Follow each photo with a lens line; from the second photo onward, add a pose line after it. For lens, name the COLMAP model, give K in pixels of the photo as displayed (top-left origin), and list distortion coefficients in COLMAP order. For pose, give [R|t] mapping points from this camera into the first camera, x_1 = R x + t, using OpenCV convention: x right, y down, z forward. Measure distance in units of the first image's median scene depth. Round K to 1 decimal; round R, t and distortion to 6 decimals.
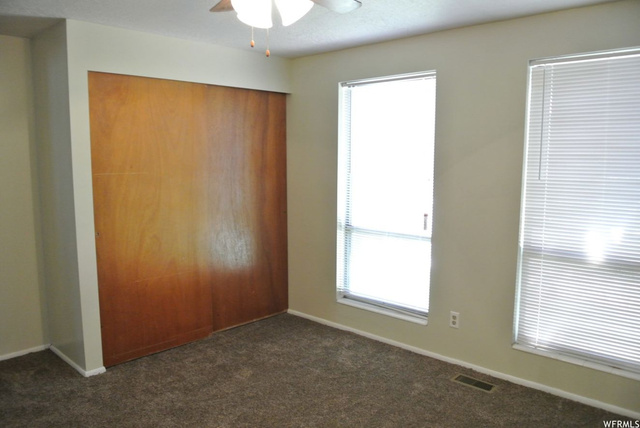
lens RADIAL K [[506.0, 0, 320.0], [0, 506.0, 214.0], [0, 0, 1]] dist [-0.057873, 0.001349]
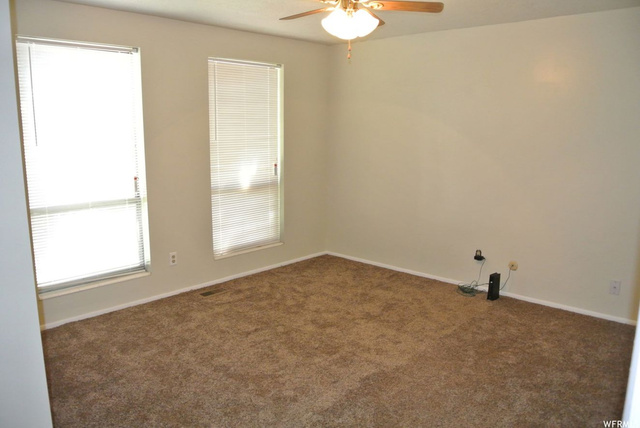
lens RADIAL K [[506.0, 0, 320.0], [0, 506.0, 214.0], [0, 0, 1]] dist [-0.057873, 0.001349]
pose [[-0.011799, -0.179887, 0.983616, -0.935397], [0.106631, 0.977849, 0.180112, -0.080452], [-0.994229, 0.107009, 0.007644, 0.629555]]
